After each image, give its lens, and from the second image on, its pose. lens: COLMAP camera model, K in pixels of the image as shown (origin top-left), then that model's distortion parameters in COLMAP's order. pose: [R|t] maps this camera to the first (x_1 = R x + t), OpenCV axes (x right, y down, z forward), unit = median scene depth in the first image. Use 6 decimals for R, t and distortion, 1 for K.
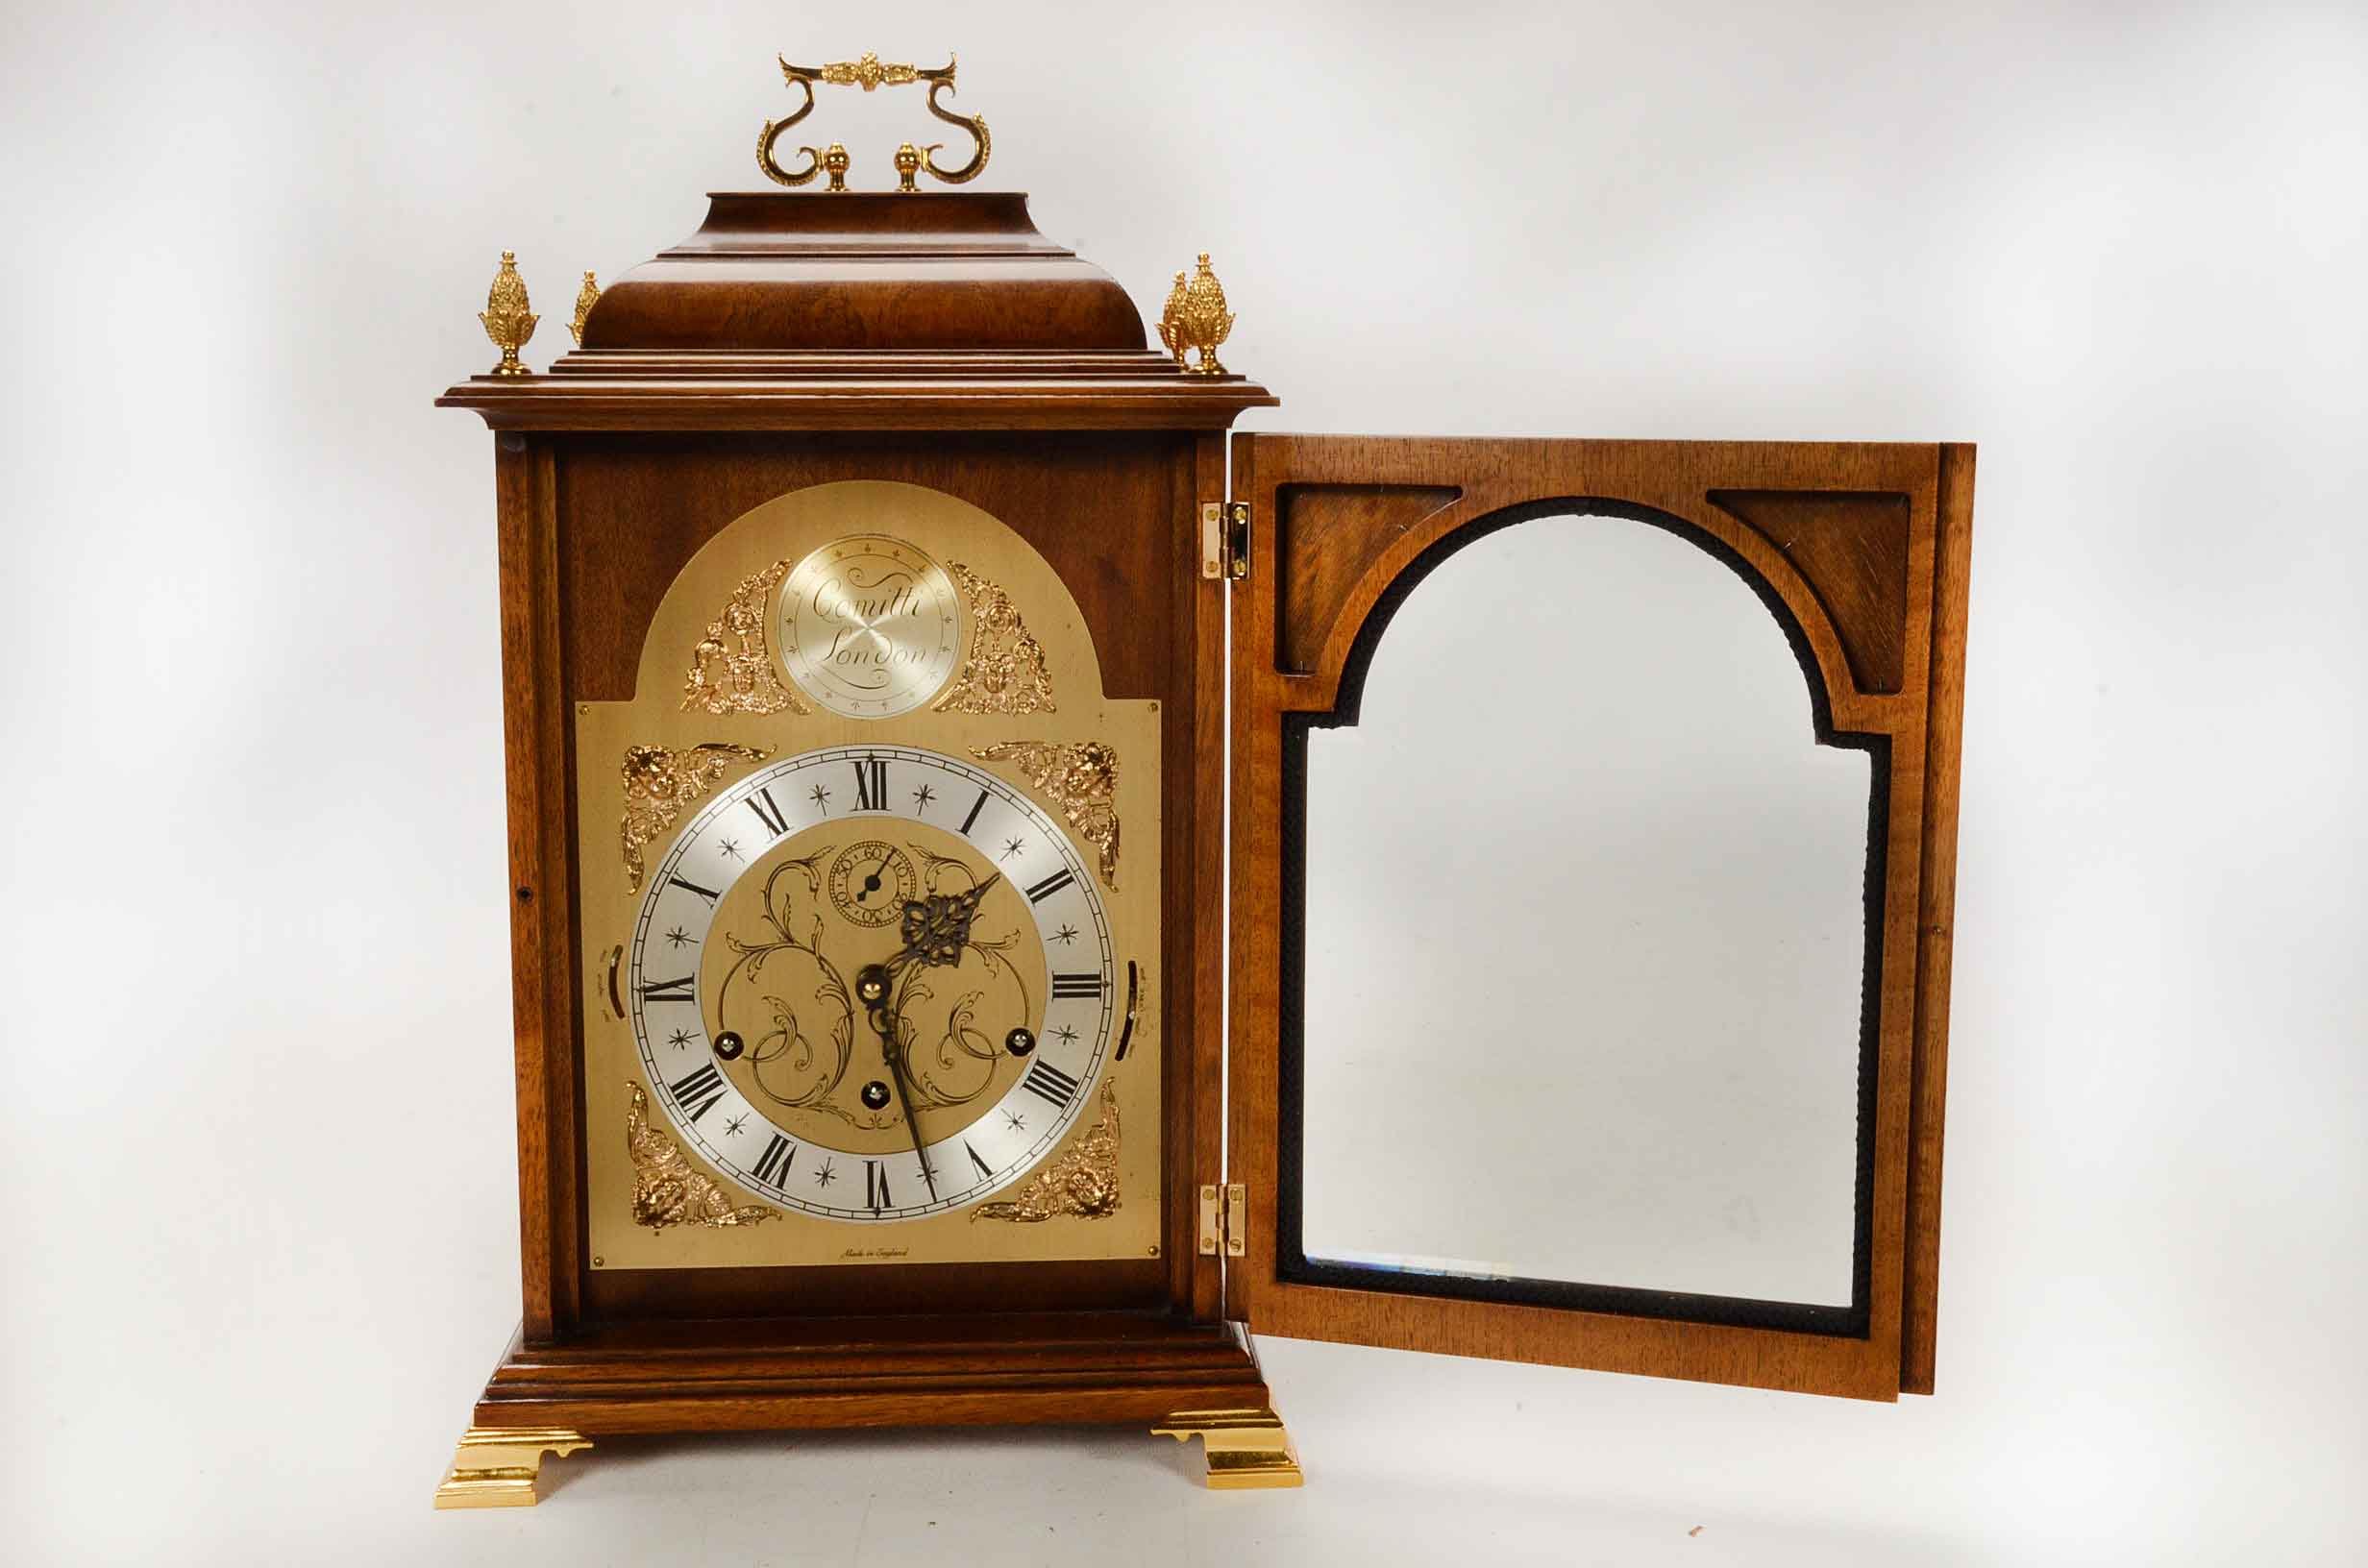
lens RADIAL K [[2861.9, 0, 1192.4], [0, 2861.9, 784.4], [0, 0, 1]] dist [0.026629, 0.000000]
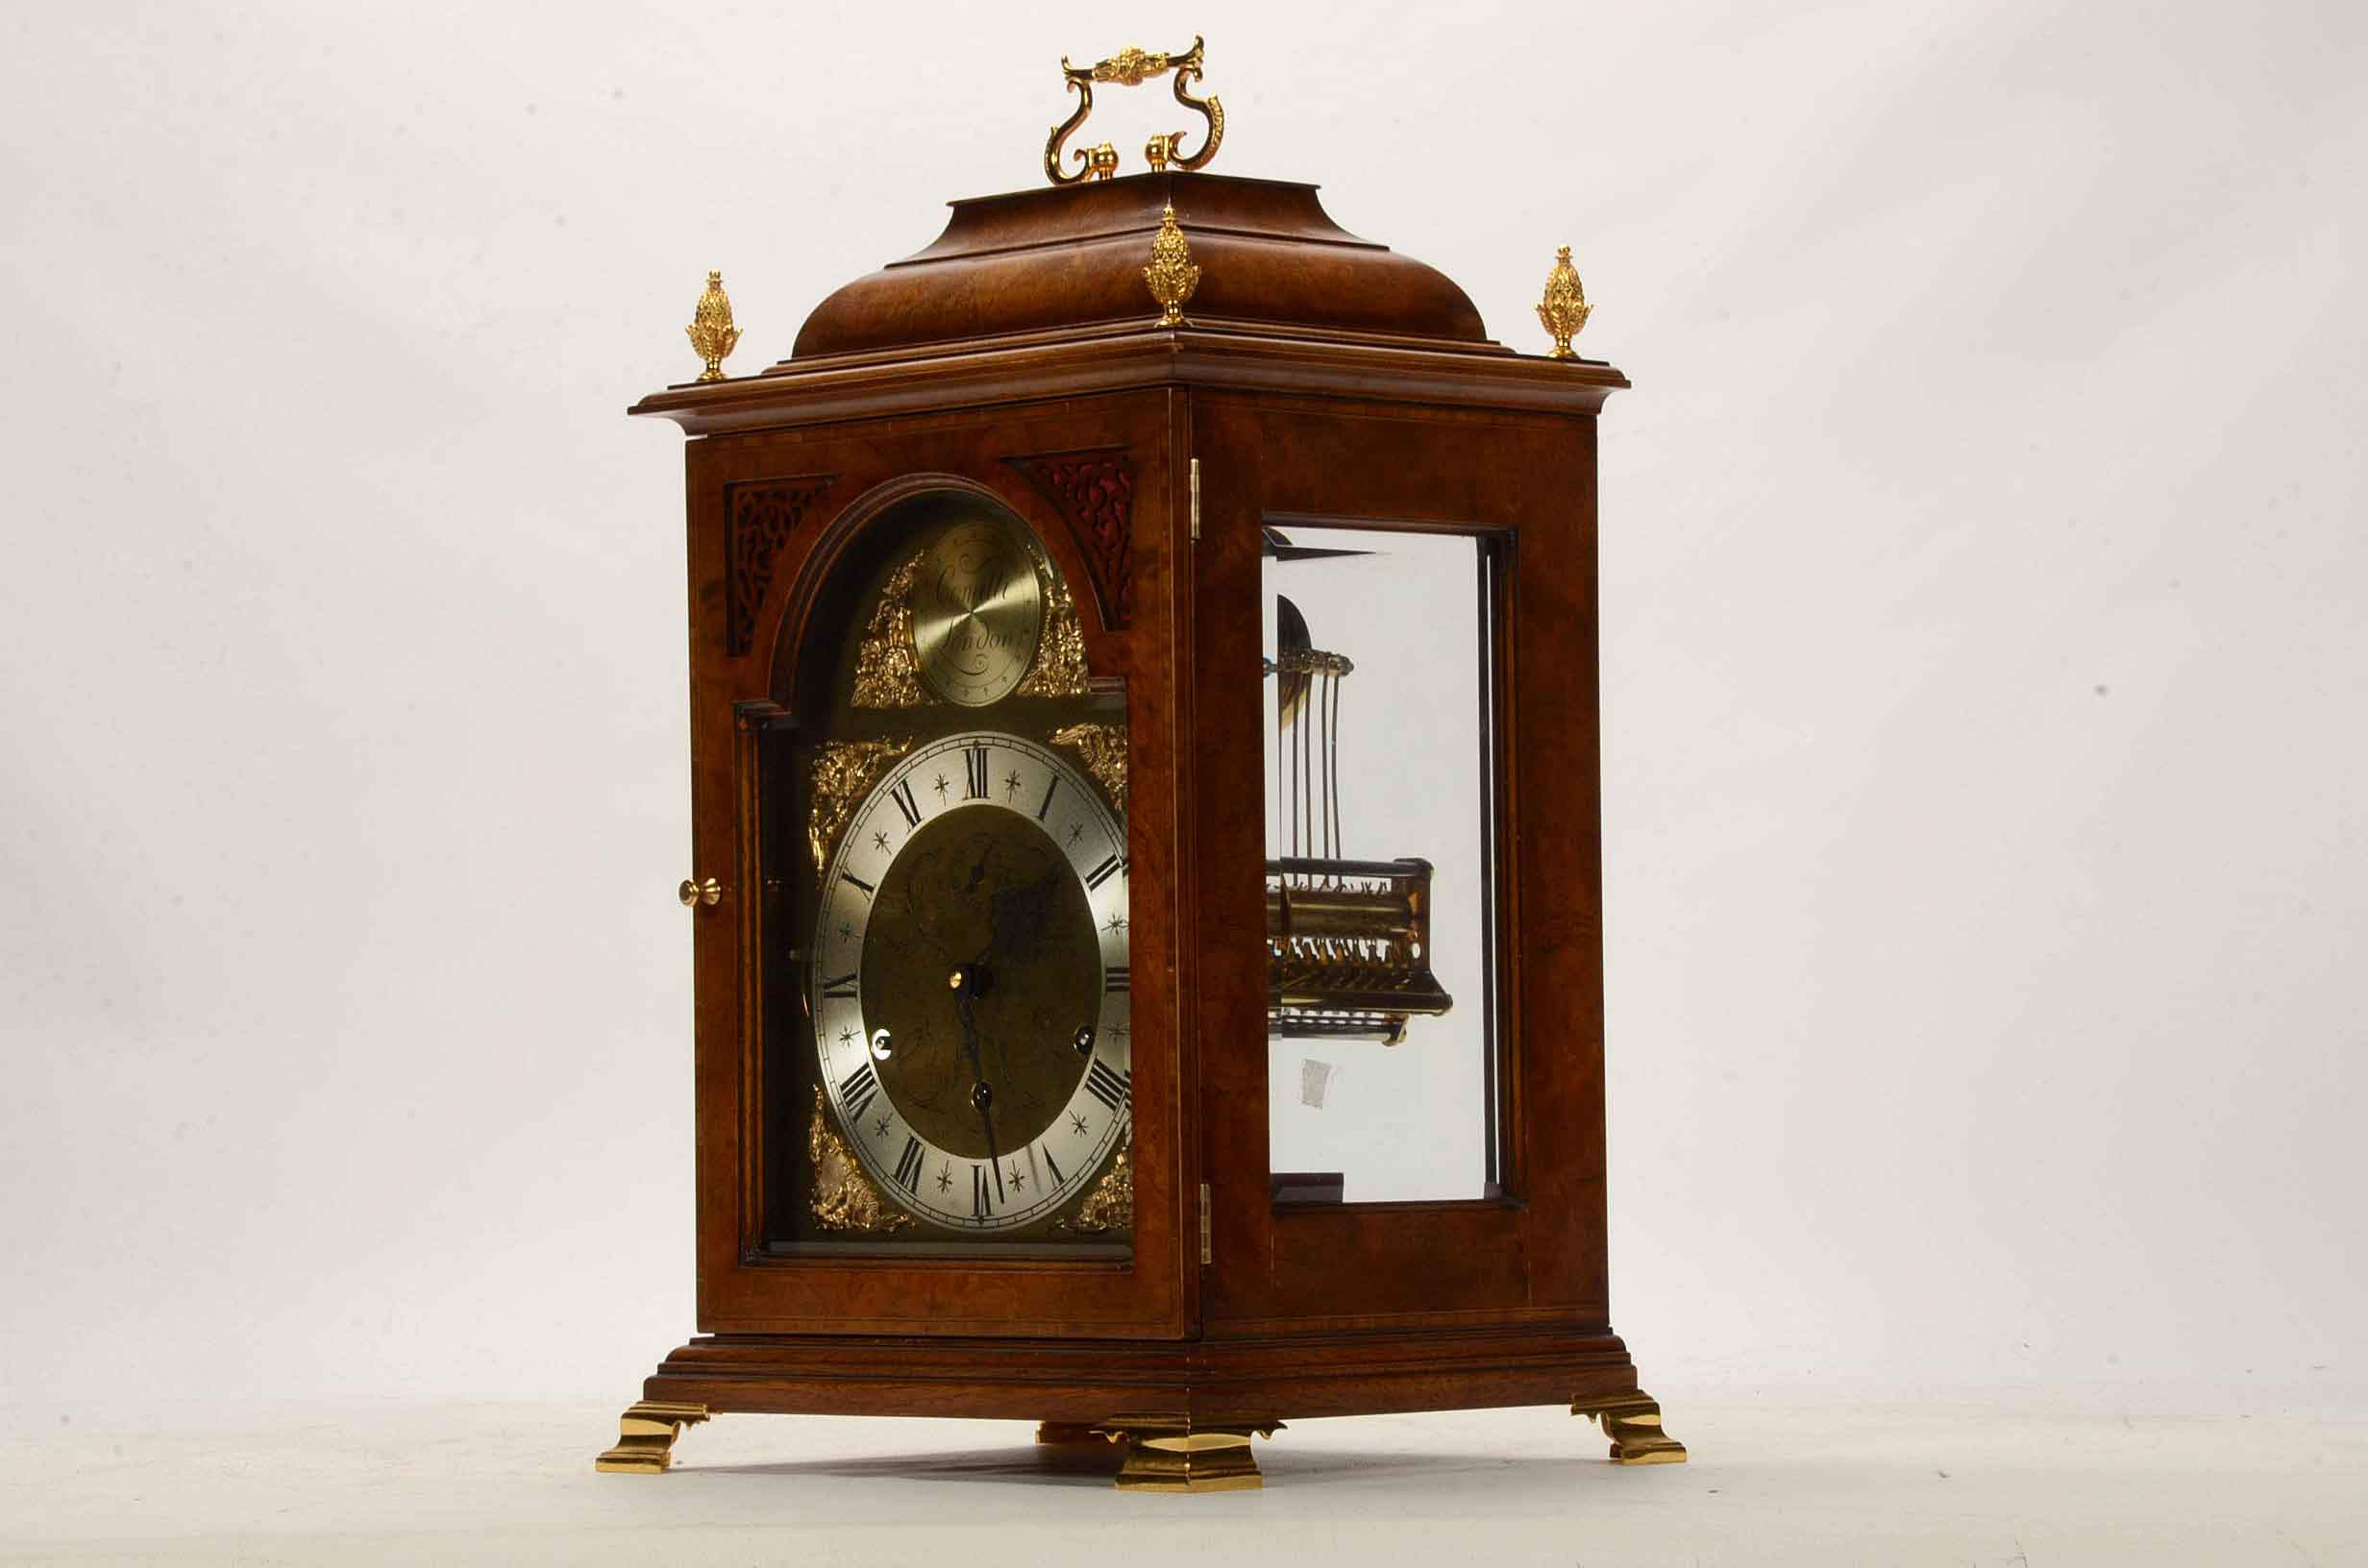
lens RADIAL K [[7655.9, 0, 1187.1], [0, 7655.9, 780.5], [0, 0, 1]] dist [0.243753, 0.000000]
pose [[0.655329, -0.040461, -0.754259, 1.911037], [-0.093413, 0.986558, -0.134083, 0.347327], [0.749545, 0.158326, 0.642740, -0.635045]]
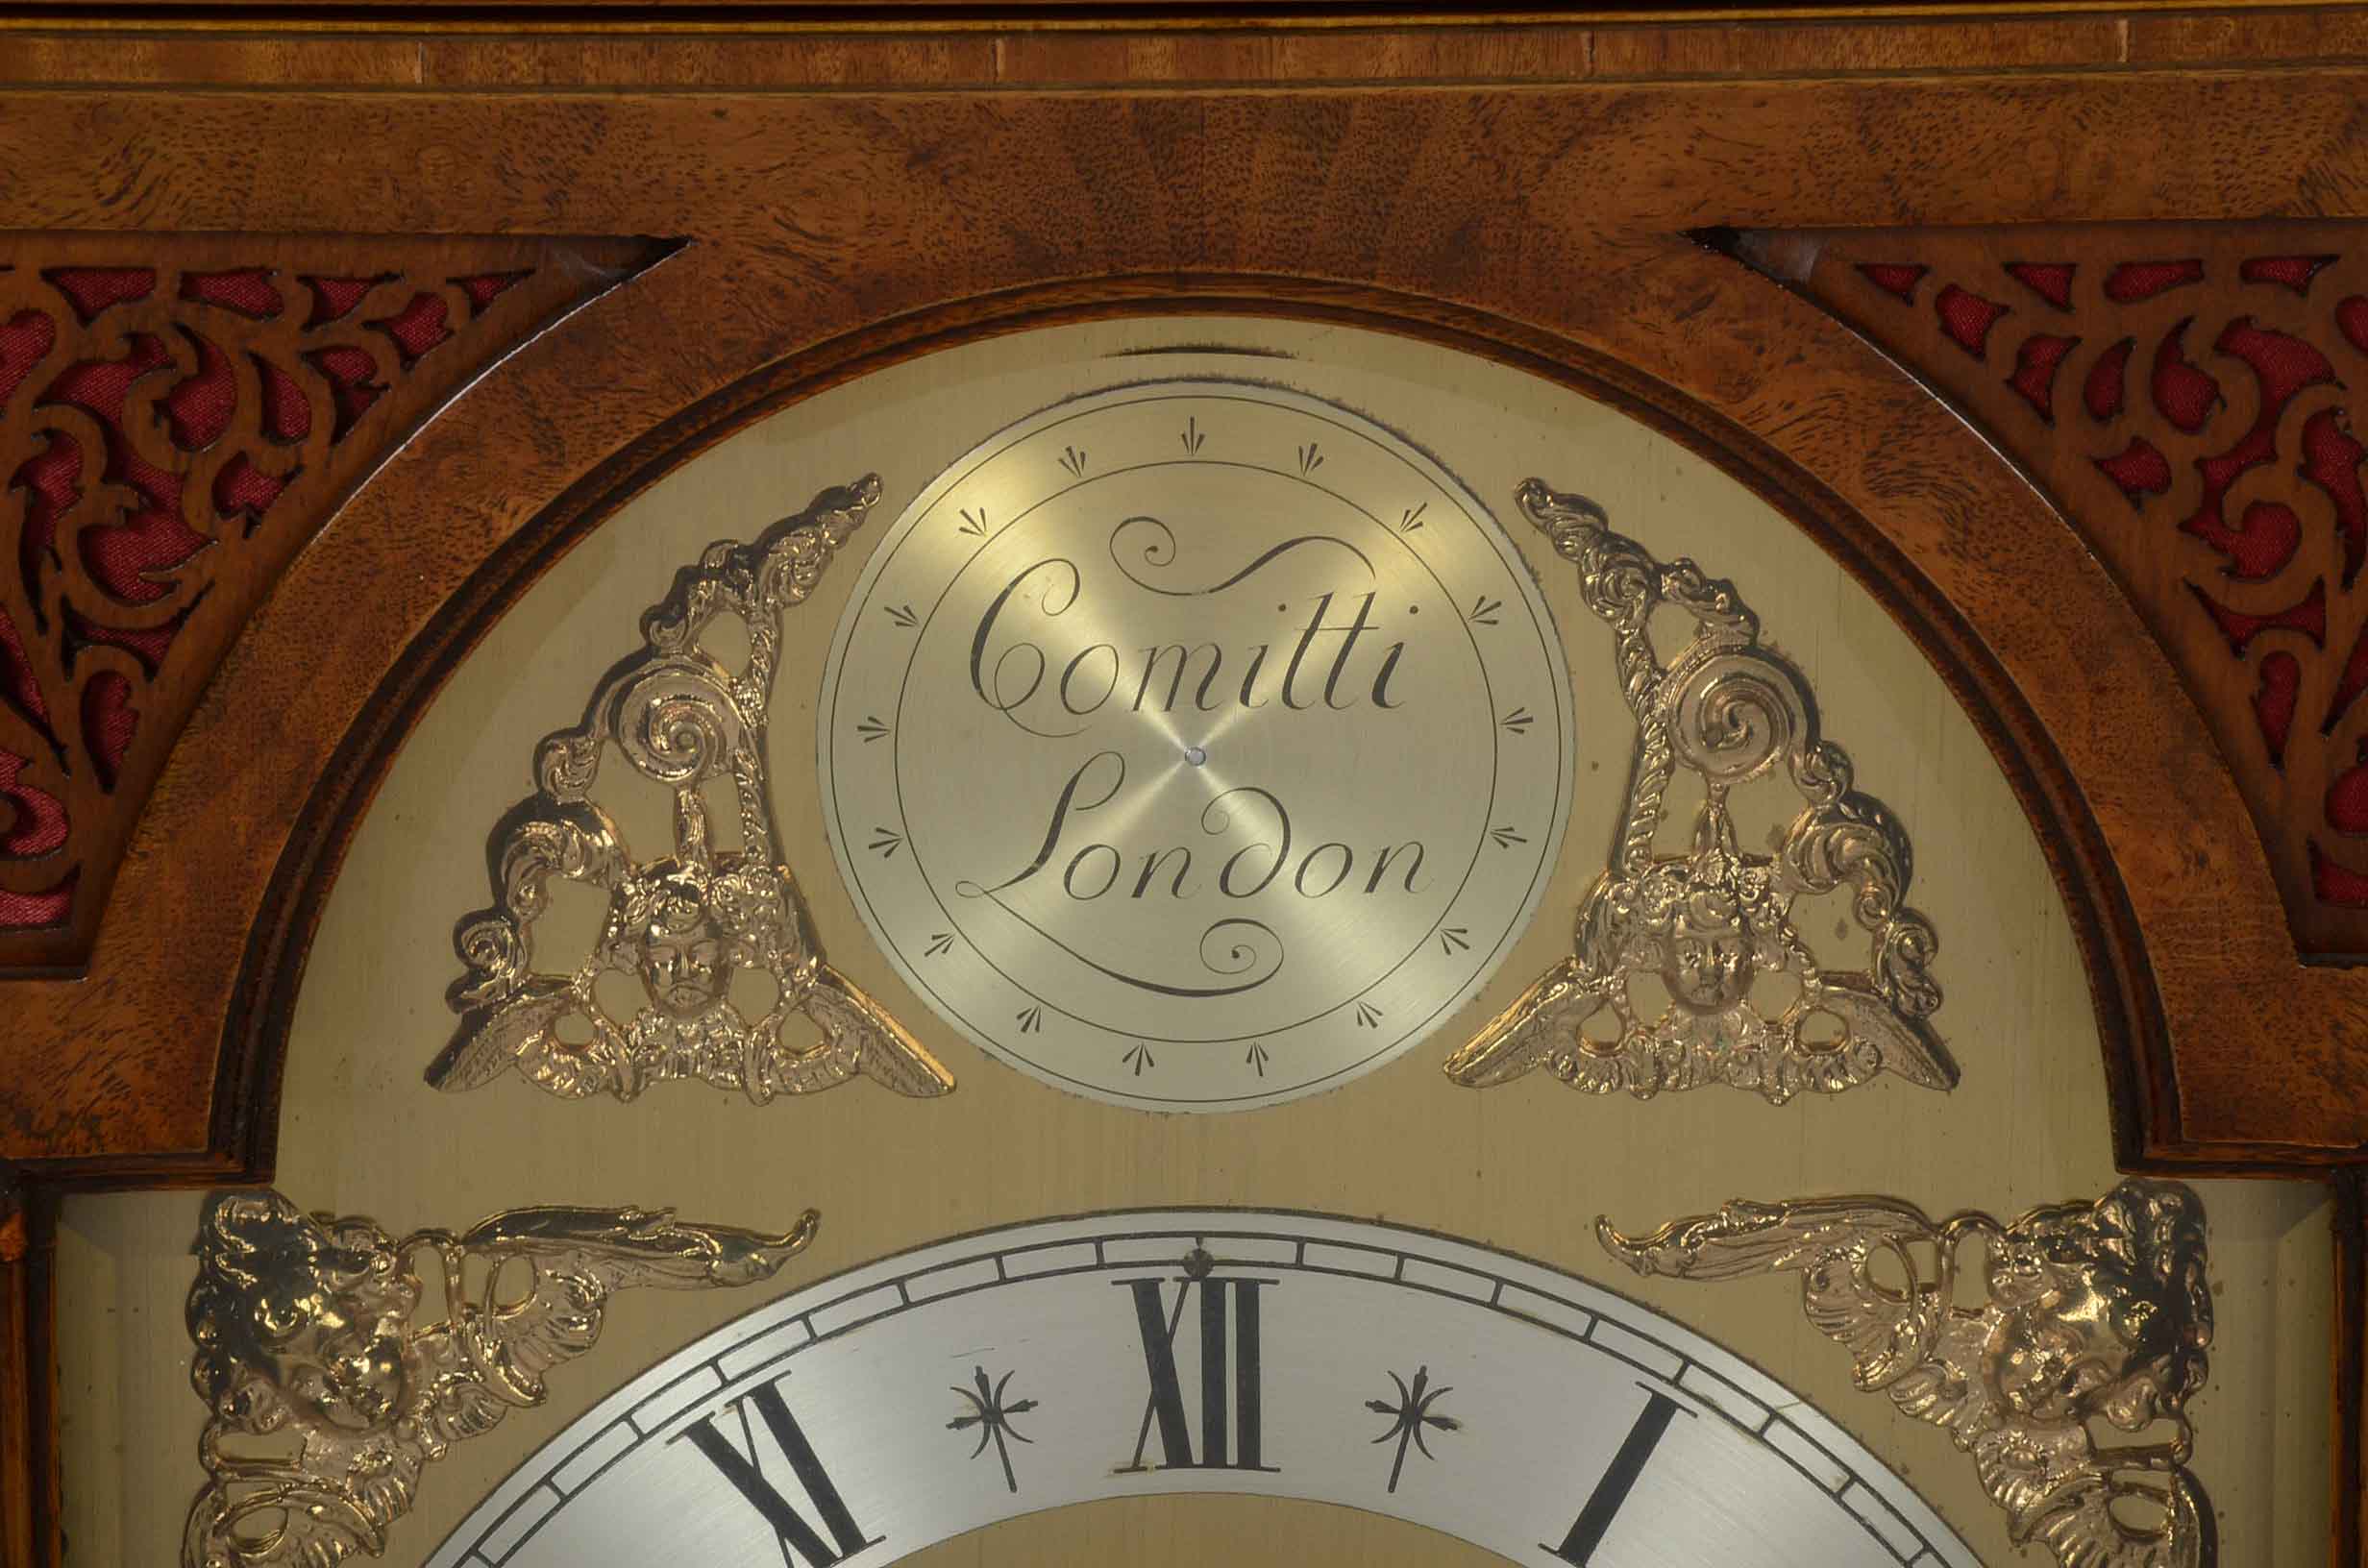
lens RADIAL K [[8706.4, 0, 1168.0], [0, 8706.4, 781.1], [0, 0, 1]] dist [0.766571, 0.000000]
pose [[0.998483, 0.006354, -0.054692, -0.073606], [0.000631, 0.991934, 0.126754, -0.144472], [0.055056, -0.126597, 0.990425, 0.260624]]
